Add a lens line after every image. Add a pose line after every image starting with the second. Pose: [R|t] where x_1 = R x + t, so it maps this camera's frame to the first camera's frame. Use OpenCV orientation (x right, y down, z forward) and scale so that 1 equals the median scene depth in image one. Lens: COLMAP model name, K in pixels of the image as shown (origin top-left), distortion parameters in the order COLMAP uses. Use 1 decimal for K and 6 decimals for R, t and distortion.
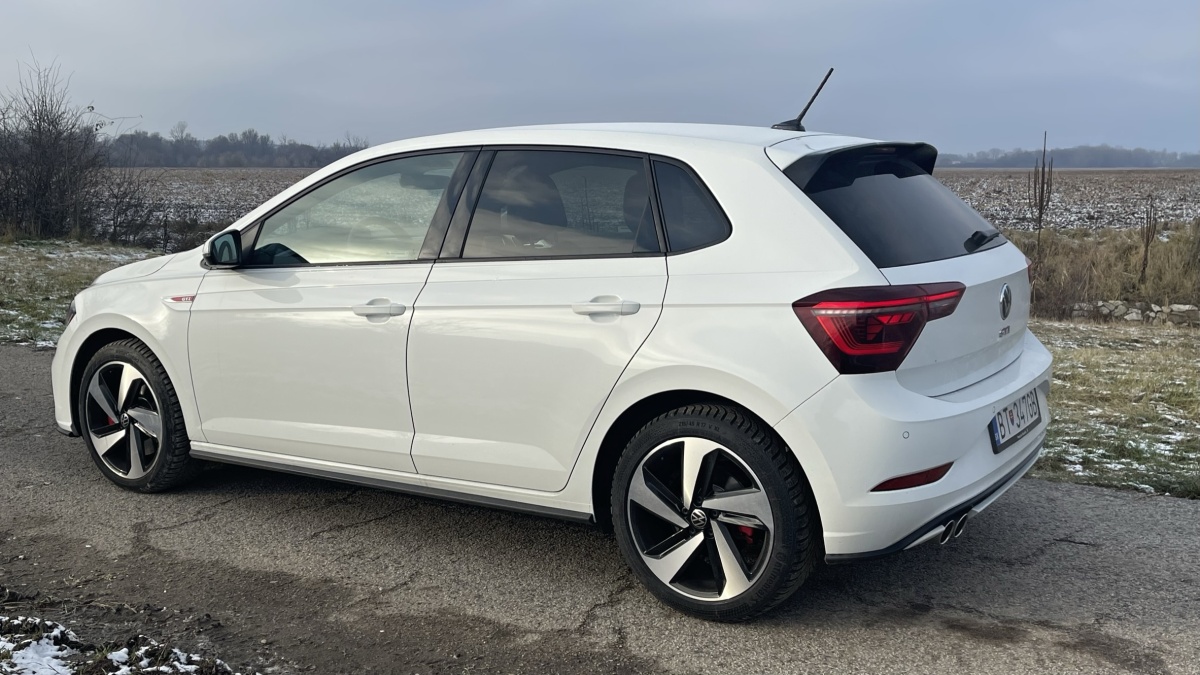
lens RADIAL K [[1247.8, 0, 599.5], [0, 1247.8, 337.6], [0, 0, 1]] dist [-0.017156, 0.000000]
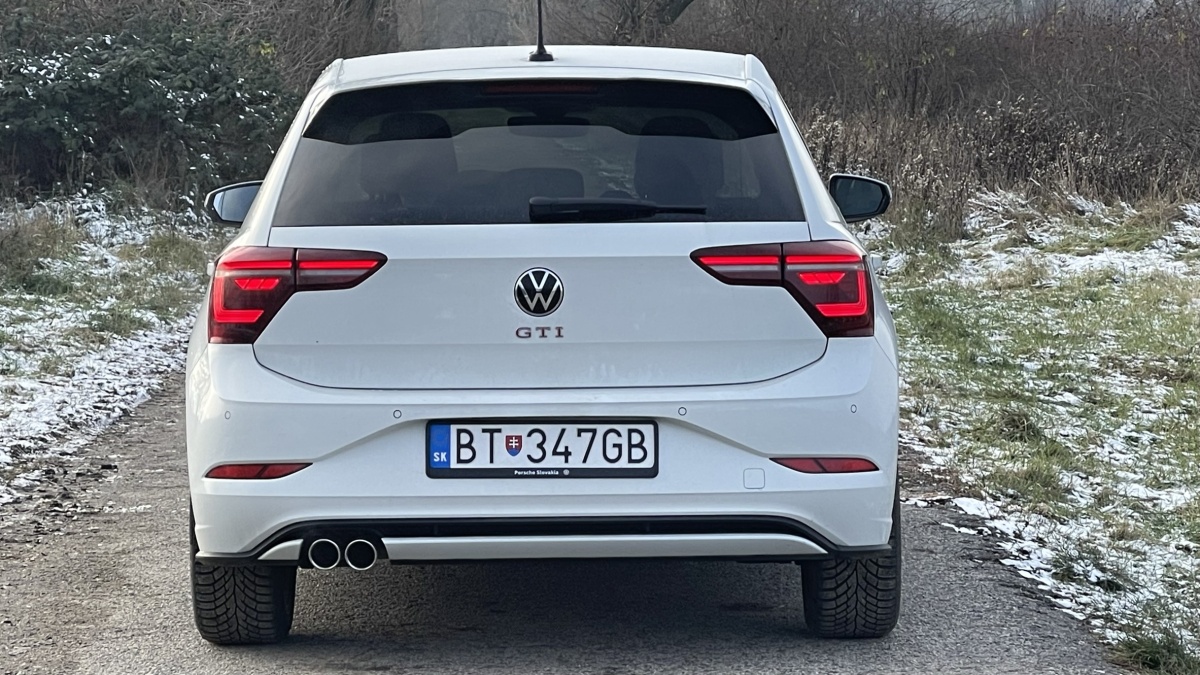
lens RADIAL K [[4267.8, 0, 598.1], [0, 4267.8, 336.6], [0, 0, 1]] dist [0.054163, 0.000000]
pose [[0.548084, 0.054731, -0.834631, 2.636335], [-0.118877, 0.992824, -0.012959, 0.028770], [0.827933, 0.106321, 0.550657, -0.398879]]
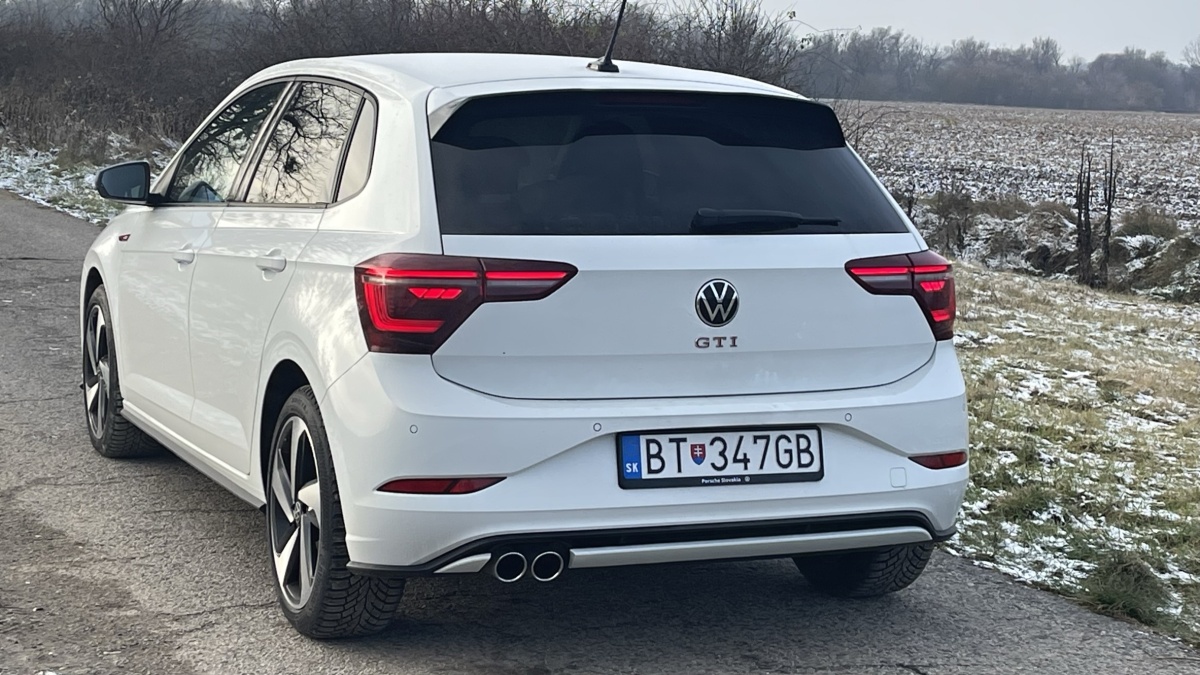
lens RADIAL K [[2196.5, 0, 601.8], [0, 2196.5, 335.1], [0, 0, 1]] dist [0.119972, 0.000000]
pose [[0.829123, 0.095418, -0.550864, 1.073518], [-0.115993, 0.993247, -0.002539, 0.003026], [0.546901, 0.066001, 0.834591, -0.168988]]
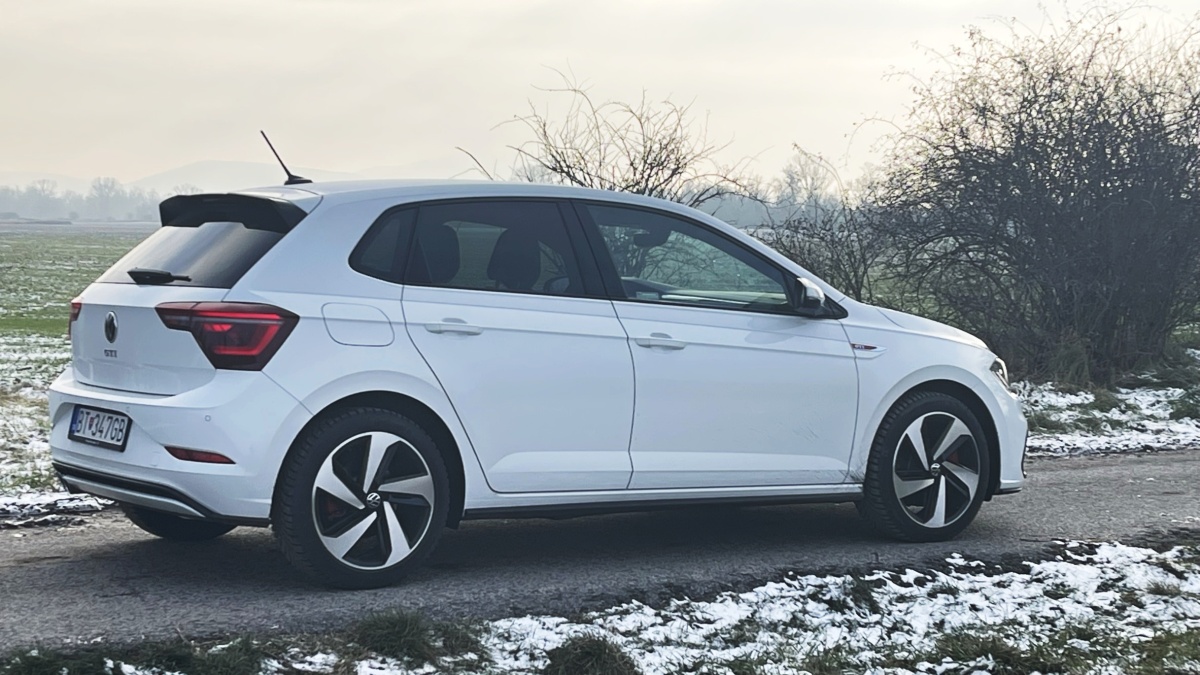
lens RADIAL K [[2196.5, 0, 600.3], [0, 2196.5, 336.5], [0, 0, 1]] dist [0.119972, 0.000000]
pose [[-0.396146, 0.055712, -0.916496, 2.172025], [-0.128934, 0.984892, 0.115600, -0.339319], [0.909090, 0.163962, -0.382978, 2.353676]]
